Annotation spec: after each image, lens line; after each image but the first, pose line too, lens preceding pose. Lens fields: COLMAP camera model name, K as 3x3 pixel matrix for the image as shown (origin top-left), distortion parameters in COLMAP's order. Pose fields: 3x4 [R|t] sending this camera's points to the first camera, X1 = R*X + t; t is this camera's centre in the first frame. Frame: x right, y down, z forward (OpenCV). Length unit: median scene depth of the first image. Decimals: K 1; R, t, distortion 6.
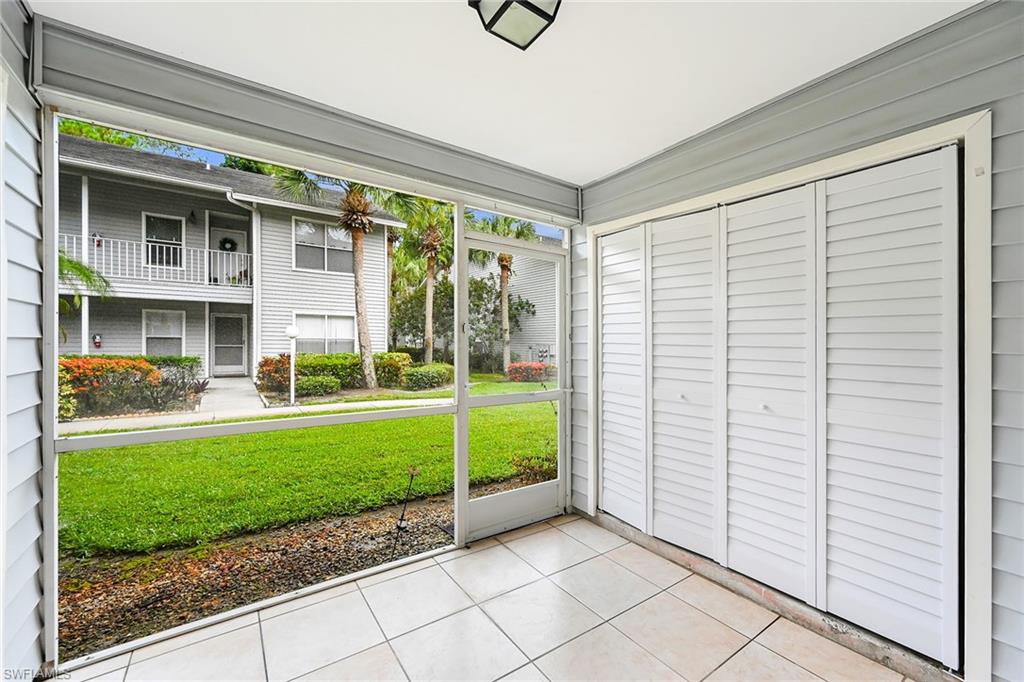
lens RADIAL K [[414.8, 0, 525.9], [0, 414.8, 332.0], [0, 0, 1]] dist [0.008727, 0.000380]
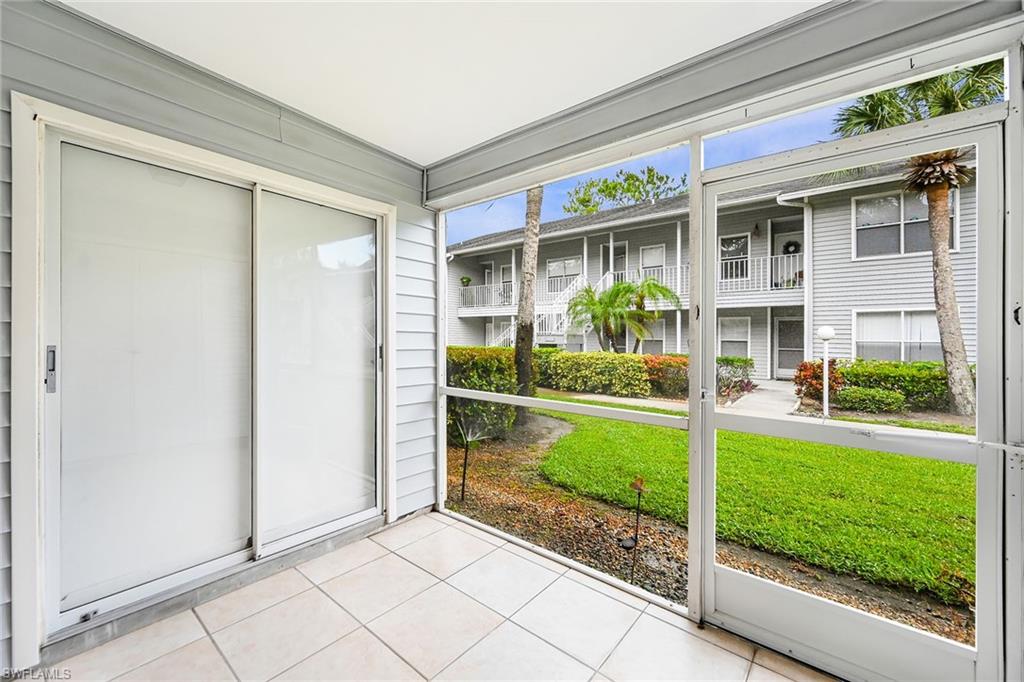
lens RADIAL K [[414.8, 0, 501.3], [0, 414.8, 339.1], [0, 0, 1]] dist [0.008727, 0.000380]
pose [[0.249745, -0.006908, -0.968287, 0.090712], [0.010745, 0.999933, -0.004362, 0.006844], [0.968252, -0.009315, 0.249802, 0.099782]]
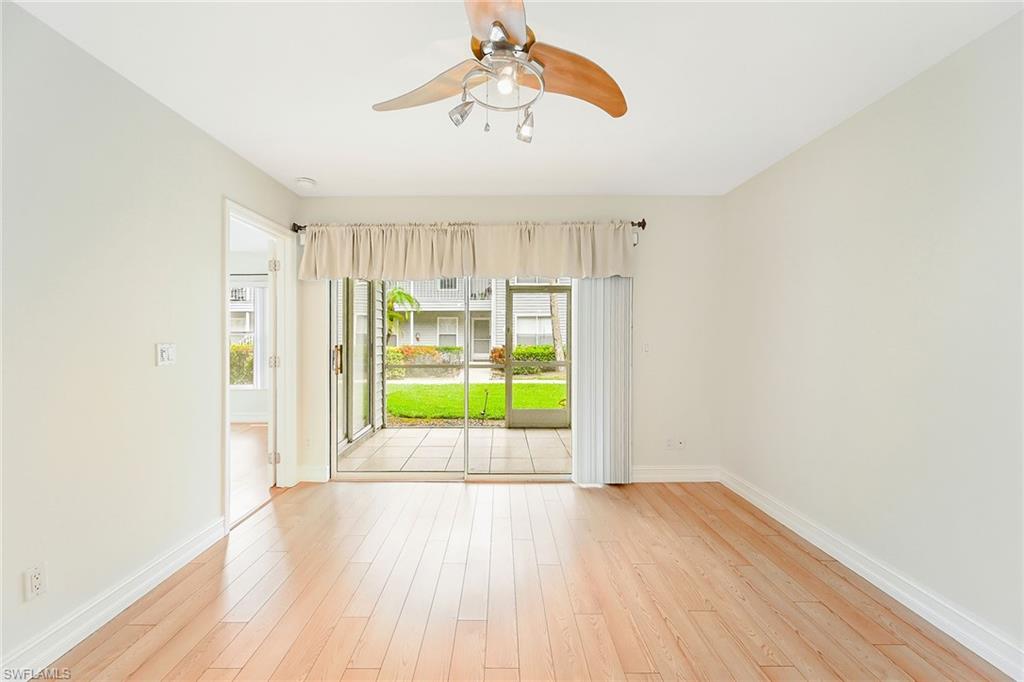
lens RADIAL K [[414.8, 0, 507.7], [0, 414.8, 336.7], [0, 0, 1]] dist [0.008727, 0.000380]
pose [[0.820957, -0.008848, -0.570921, 0.222420], [0.024348, 0.999513, 0.019520, -0.003283], [0.570471, -0.029926, 0.820773, -0.161124]]
